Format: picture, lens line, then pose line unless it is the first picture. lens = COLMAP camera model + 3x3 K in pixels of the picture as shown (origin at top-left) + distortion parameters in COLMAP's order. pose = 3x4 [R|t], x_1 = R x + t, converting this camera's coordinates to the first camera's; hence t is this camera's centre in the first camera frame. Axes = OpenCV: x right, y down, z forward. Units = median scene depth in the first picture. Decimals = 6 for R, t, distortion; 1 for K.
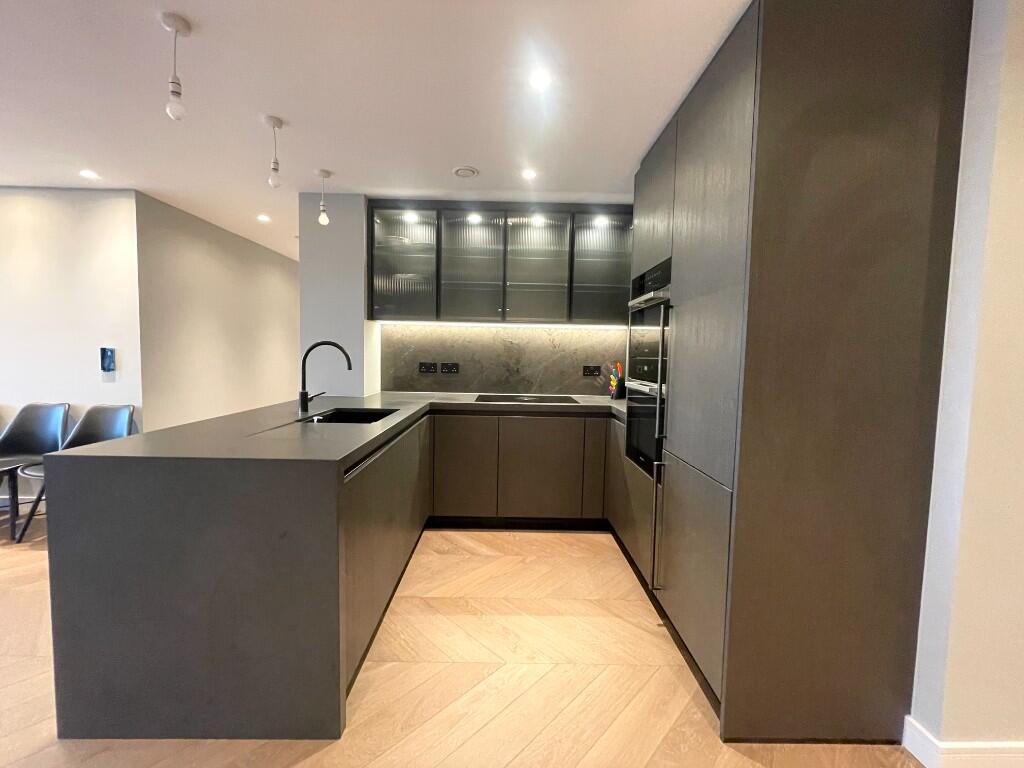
lens RADIAL K [[408.7, 0, 507.3], [0, 408.7, 381.5], [0, 0, 1]] dist [-0.002316, -0.000181]
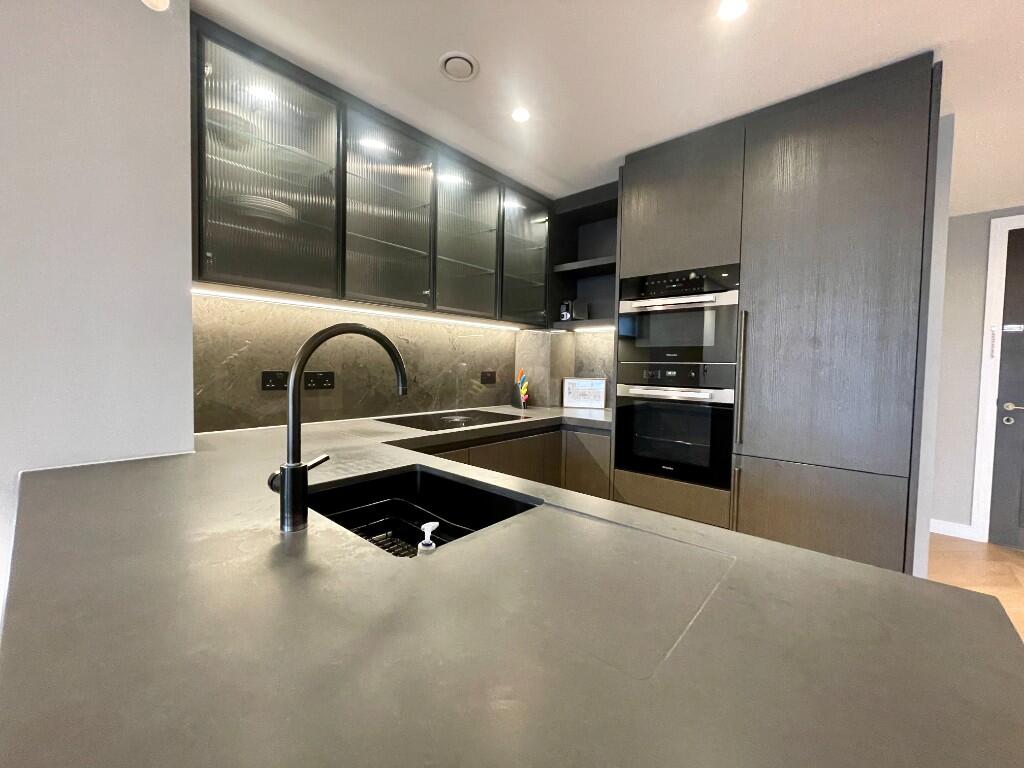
lens RADIAL K [[408.7, 0, 519.1], [0, 408.7, 382.0], [0, 0, 1]] dist [-0.002316, -0.000181]
pose [[0.645737, -0.040220, 0.762500, -0.449386], [0.043261, 0.998935, 0.016055, -0.031108], [-0.762334, 0.022619, 0.646789, 0.448544]]
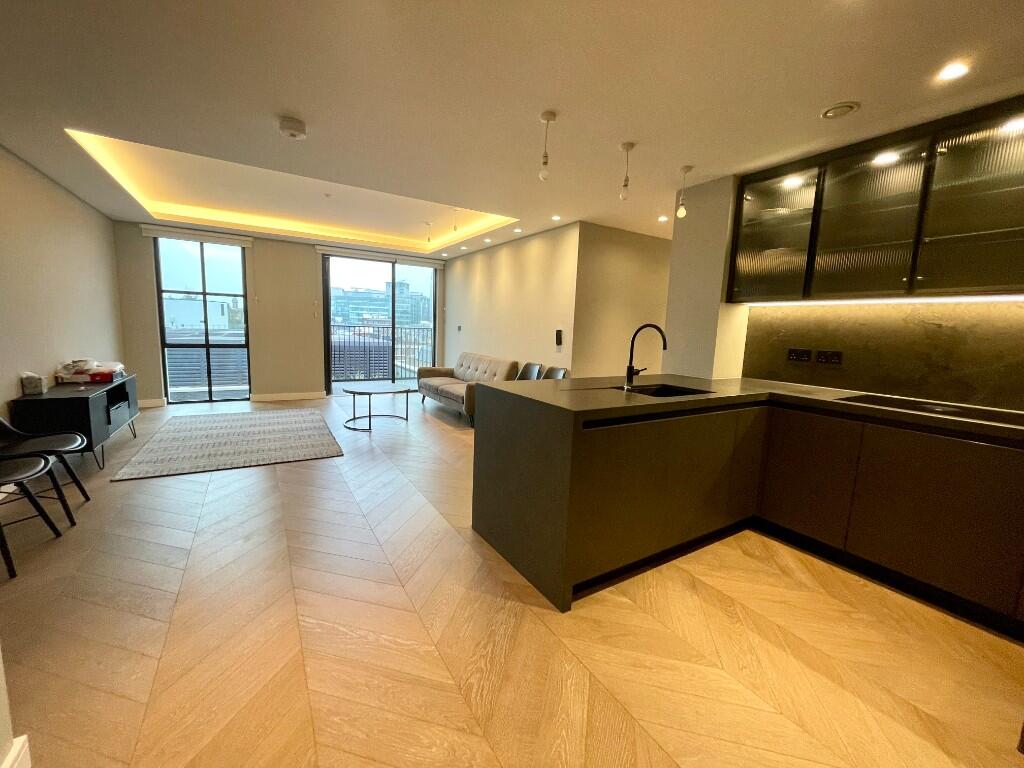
lens RADIAL K [[408.7, 0, 515.2], [0, 408.7, 382.3], [0, 0, 1]] dist [-0.002316, -0.000181]
pose [[0.523055, 0.112836, -0.844797, 0.249877], [-0.081523, 0.993277, 0.082193, 0.000546], [0.848391, 0.025879, 0.528737, 0.048484]]
